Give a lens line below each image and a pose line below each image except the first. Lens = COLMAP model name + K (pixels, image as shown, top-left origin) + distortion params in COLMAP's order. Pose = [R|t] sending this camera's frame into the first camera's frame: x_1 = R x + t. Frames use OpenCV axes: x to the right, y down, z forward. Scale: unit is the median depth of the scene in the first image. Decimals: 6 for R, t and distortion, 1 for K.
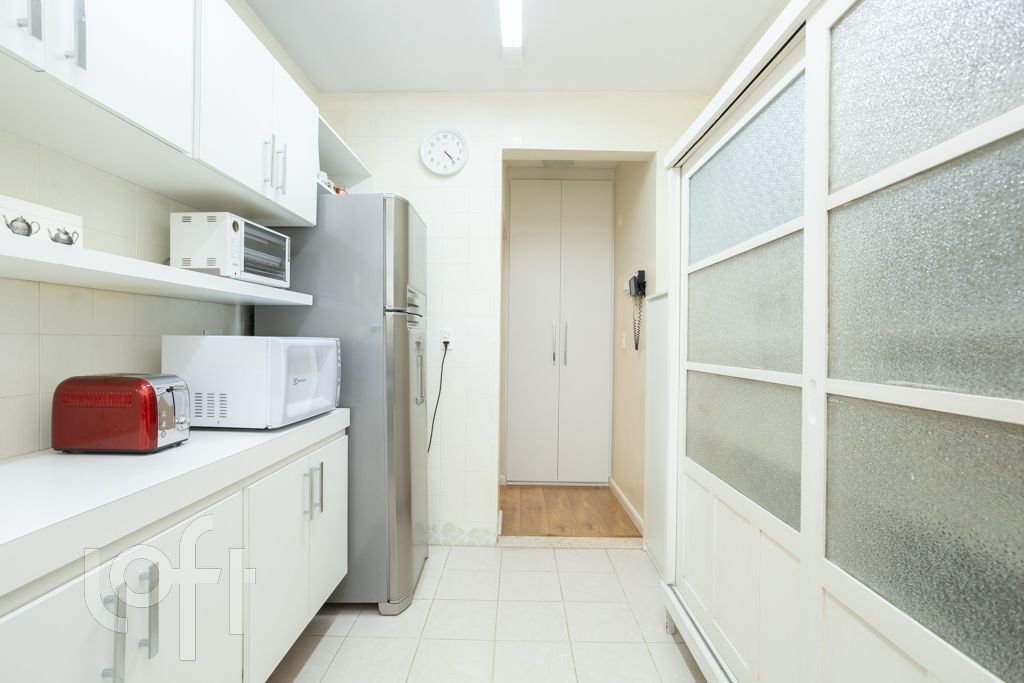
lens RADIAL K [[488.4, 0, 510.6], [0, 488.4, 341.7], [0, 0, 1]] dist [-0.038548, 0.022069]
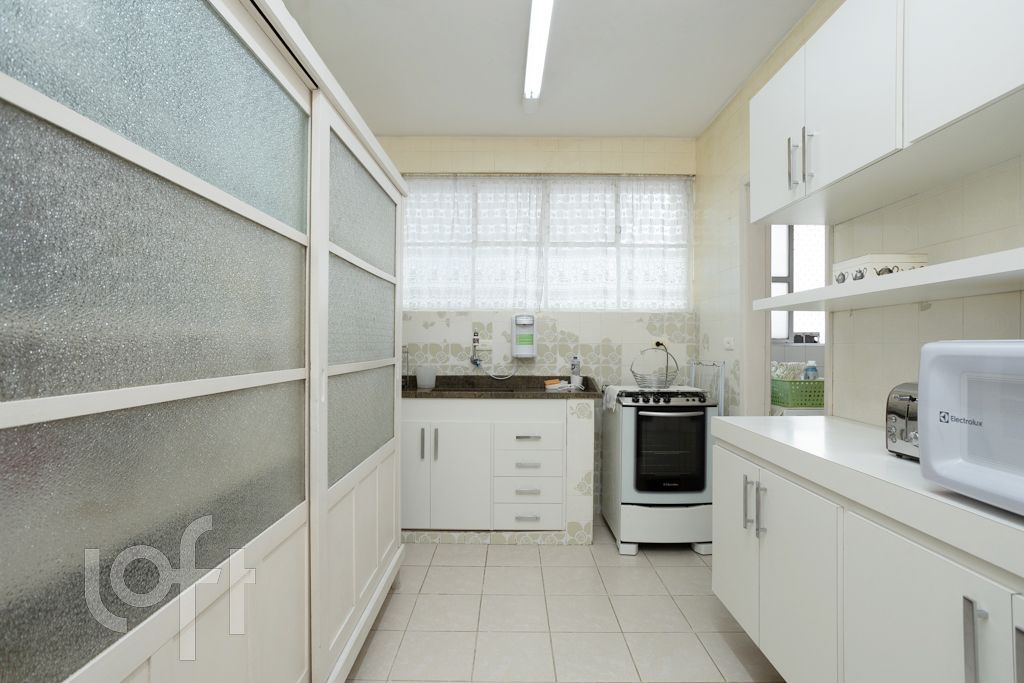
lens RADIAL K [[488.4, 0, 512.6], [0, 488.4, 342.6], [0, 0, 1]] dist [-0.038548, 0.022069]
pose [[-0.999652, -0.014414, -0.022085, 0.094507], [-0.014311, 0.999886, -0.004802, 0.004062], [0.022151, -0.004485, -0.999745, 1.764702]]
